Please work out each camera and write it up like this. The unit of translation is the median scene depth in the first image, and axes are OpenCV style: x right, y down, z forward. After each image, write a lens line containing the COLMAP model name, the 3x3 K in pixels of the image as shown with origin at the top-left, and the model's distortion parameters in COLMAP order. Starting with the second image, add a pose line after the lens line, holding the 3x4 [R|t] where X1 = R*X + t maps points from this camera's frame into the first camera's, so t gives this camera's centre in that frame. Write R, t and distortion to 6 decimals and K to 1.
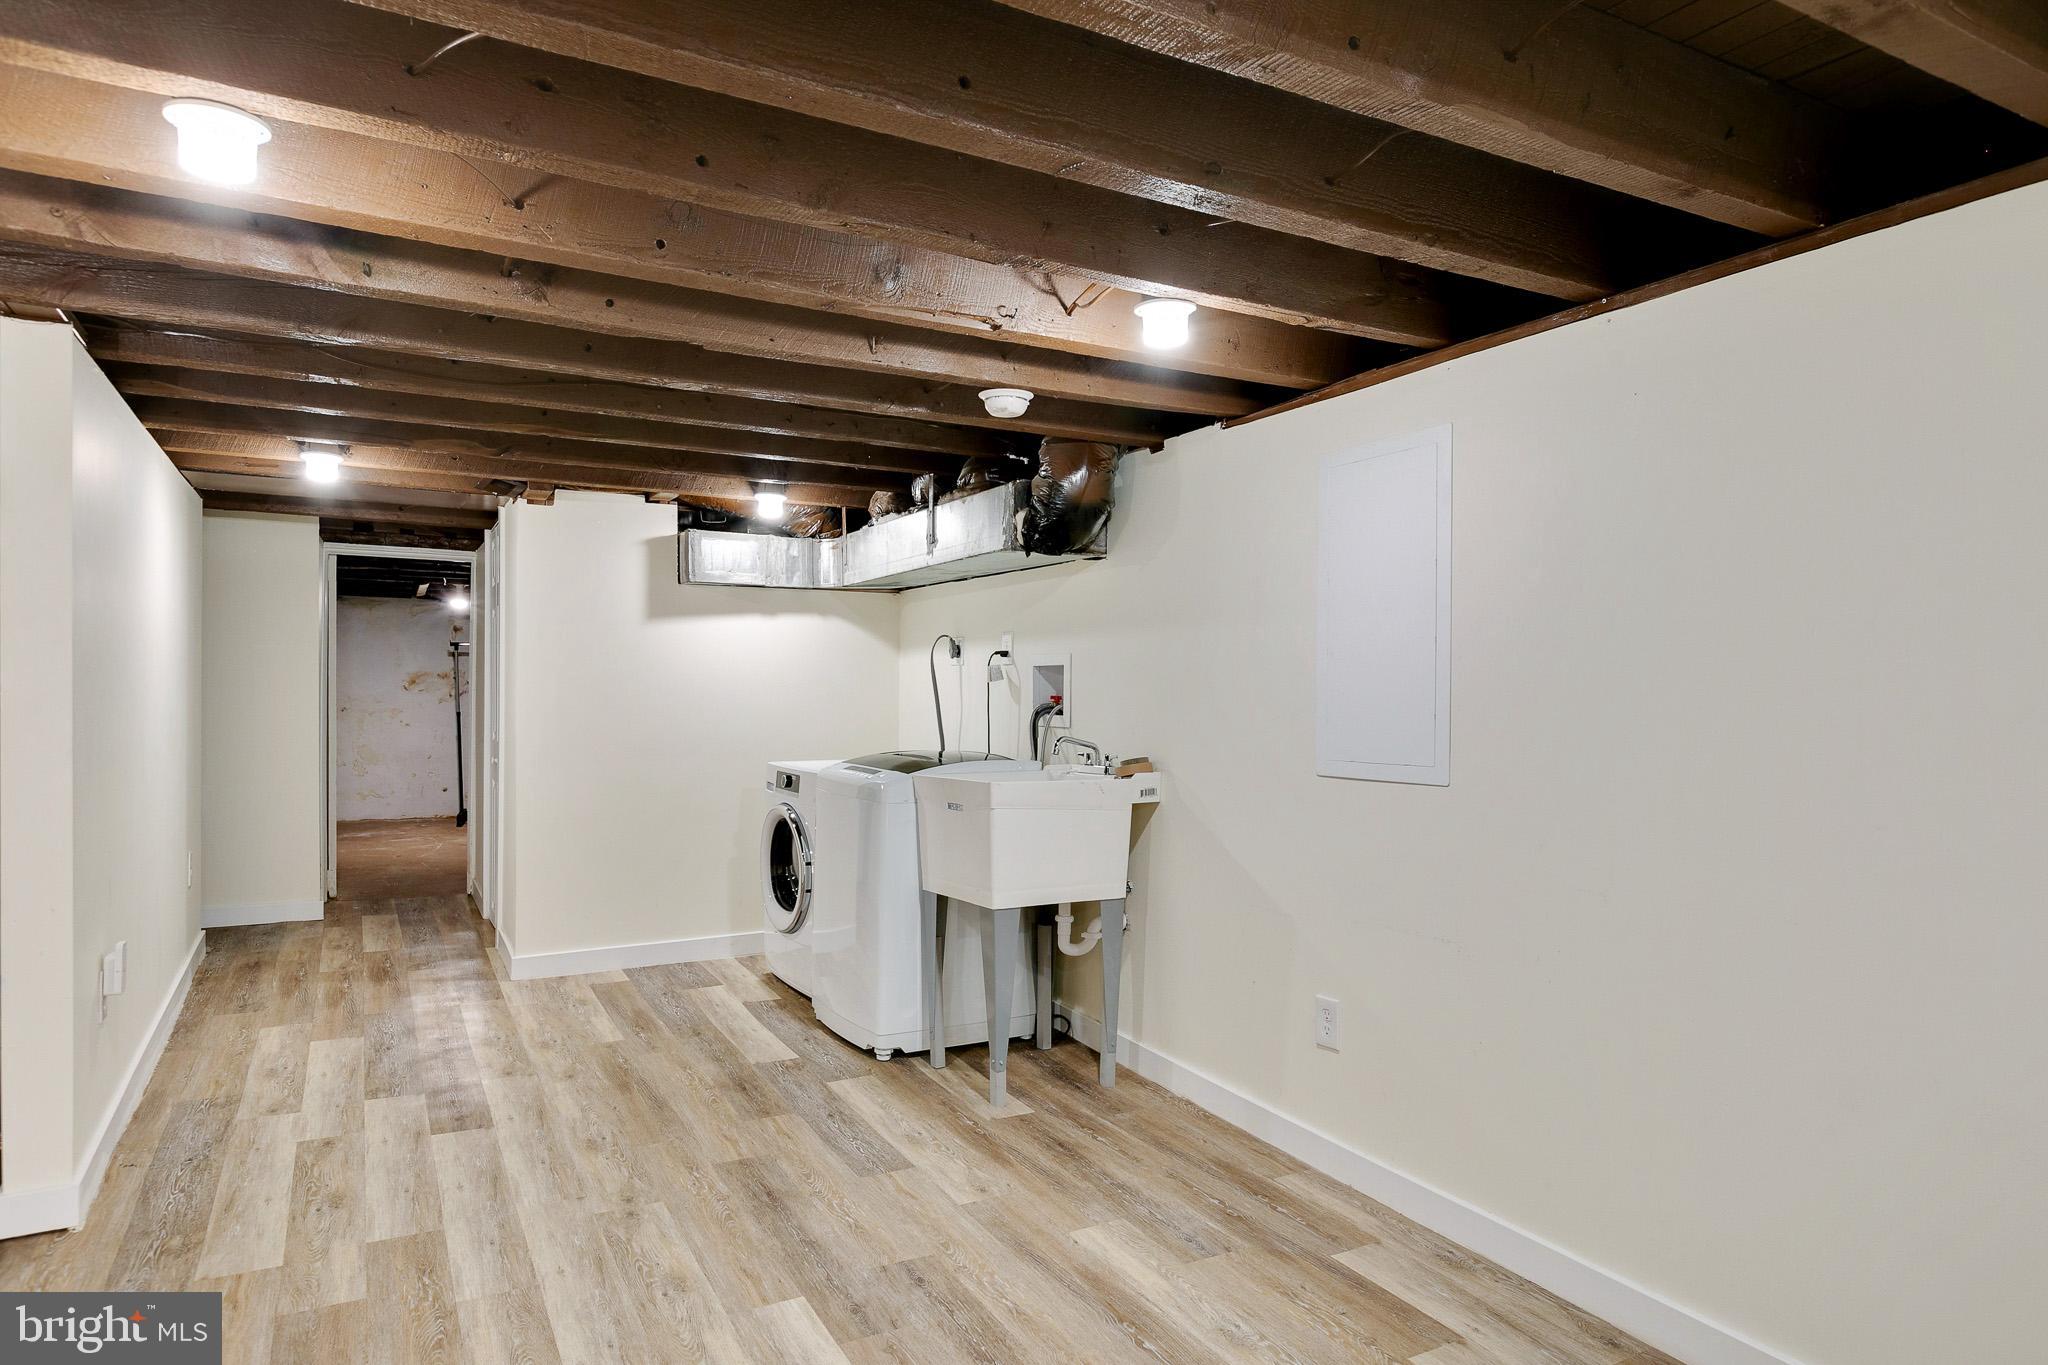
lens RADIAL K [[1169.8, 0, 1018.4], [0, 1169.8, 688.3], [0, 0, 1]] dist [-0.022823, -0.001014]
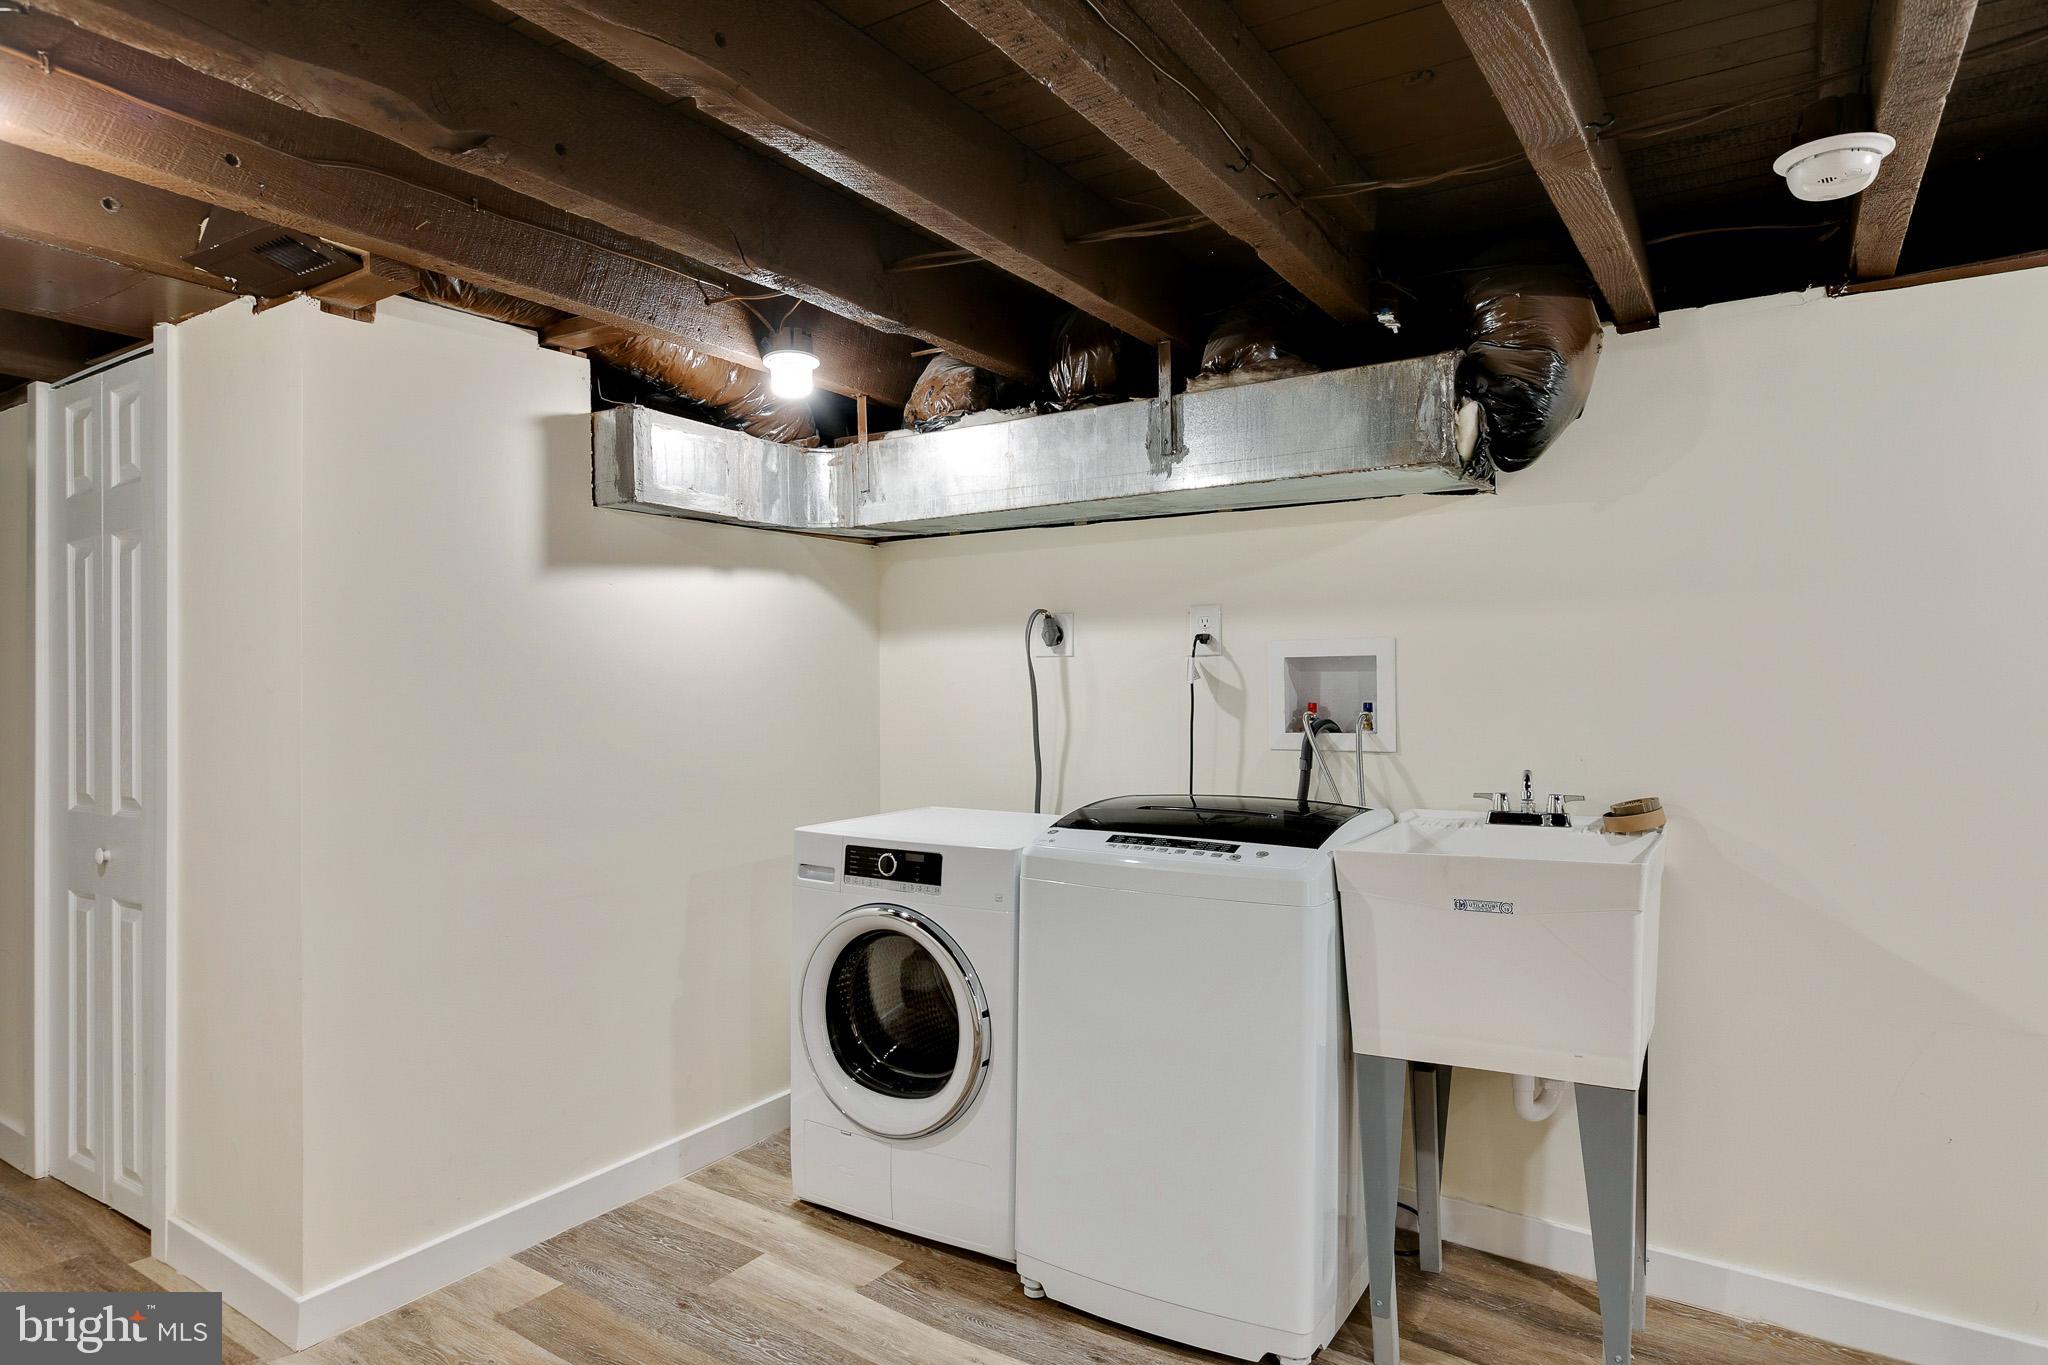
lens RADIAL K [[1169.8, 0, 1024.8], [0, 1169.8, 669.8], [0, 0, 1]] dist [-0.022823, -0.001014]
pose [[0.888722, -0.006702, 0.458397, -0.366190], [0.010053, 0.999938, -0.004871, -0.009531], [-0.458336, 0.008937, 0.888734, 0.438833]]
